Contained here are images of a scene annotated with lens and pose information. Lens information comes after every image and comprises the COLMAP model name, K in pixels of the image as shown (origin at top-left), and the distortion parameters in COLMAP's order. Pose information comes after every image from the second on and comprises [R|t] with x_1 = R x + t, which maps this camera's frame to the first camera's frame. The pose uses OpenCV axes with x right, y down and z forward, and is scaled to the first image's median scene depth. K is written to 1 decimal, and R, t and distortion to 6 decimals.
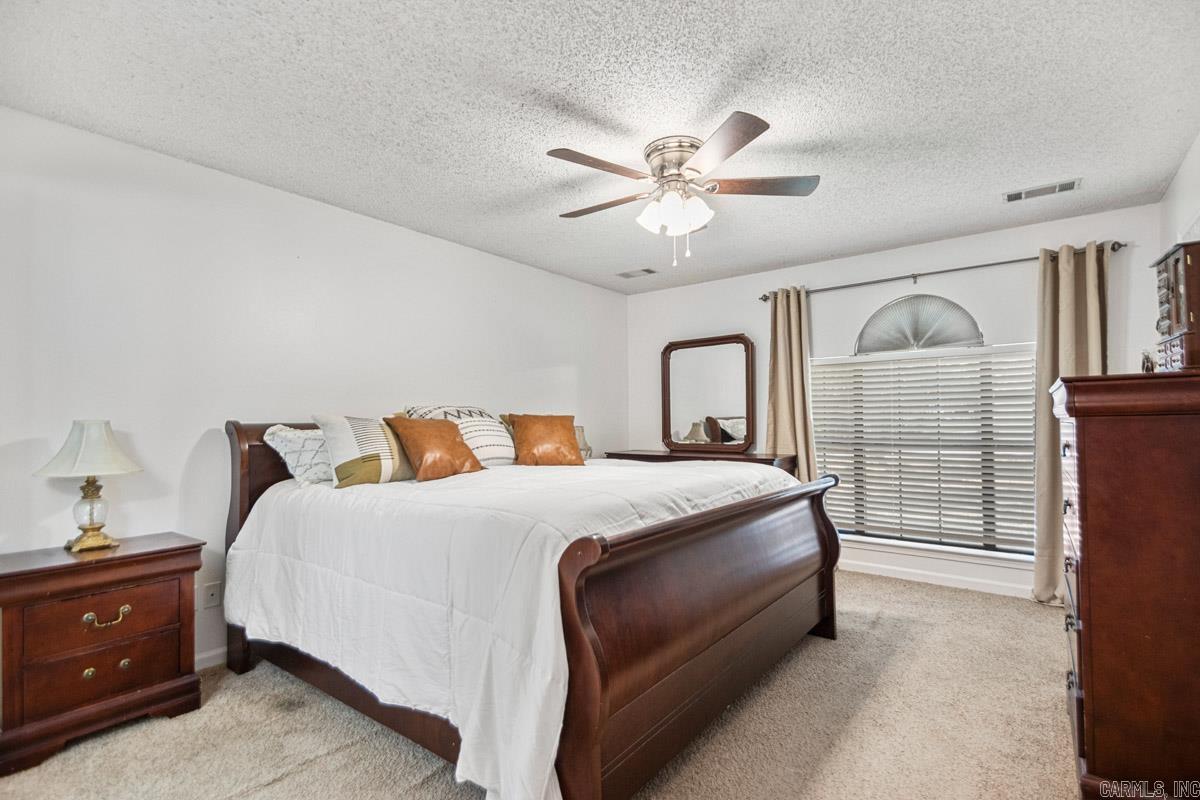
lens RADIAL K [[558.5, 0, 606.7], [0, 558.5, 402.4], [0, 0, 1]] dist [0.037594, -0.021146]
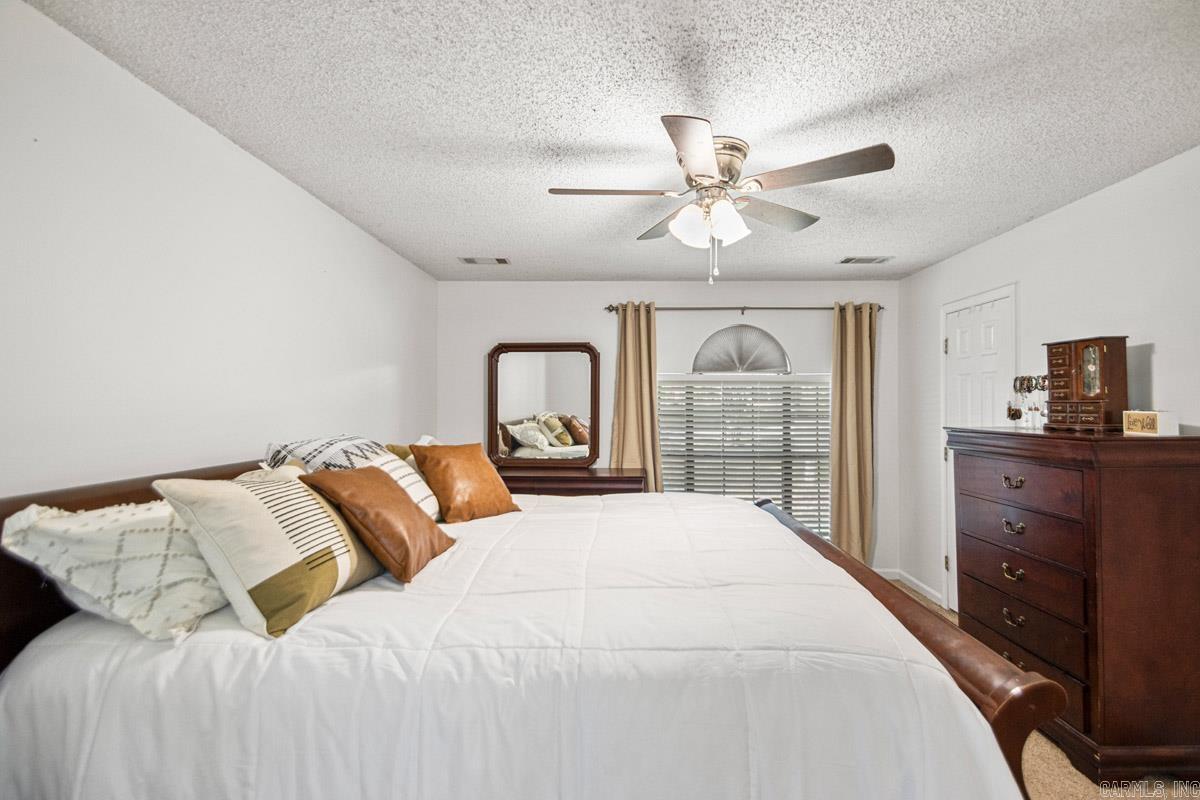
lens RADIAL K [[550.9, 0, 600.0], [0, 550.9, 400.0], [0, 0, 1]] dist [0.032083, -0.021121]
pose [[0.801661, 0.011634, 0.597666, -0.344506], [-0.027571, 0.999466, 0.017526, -0.048088], [-0.597143, -0.030528, 0.801553, 0.262657]]
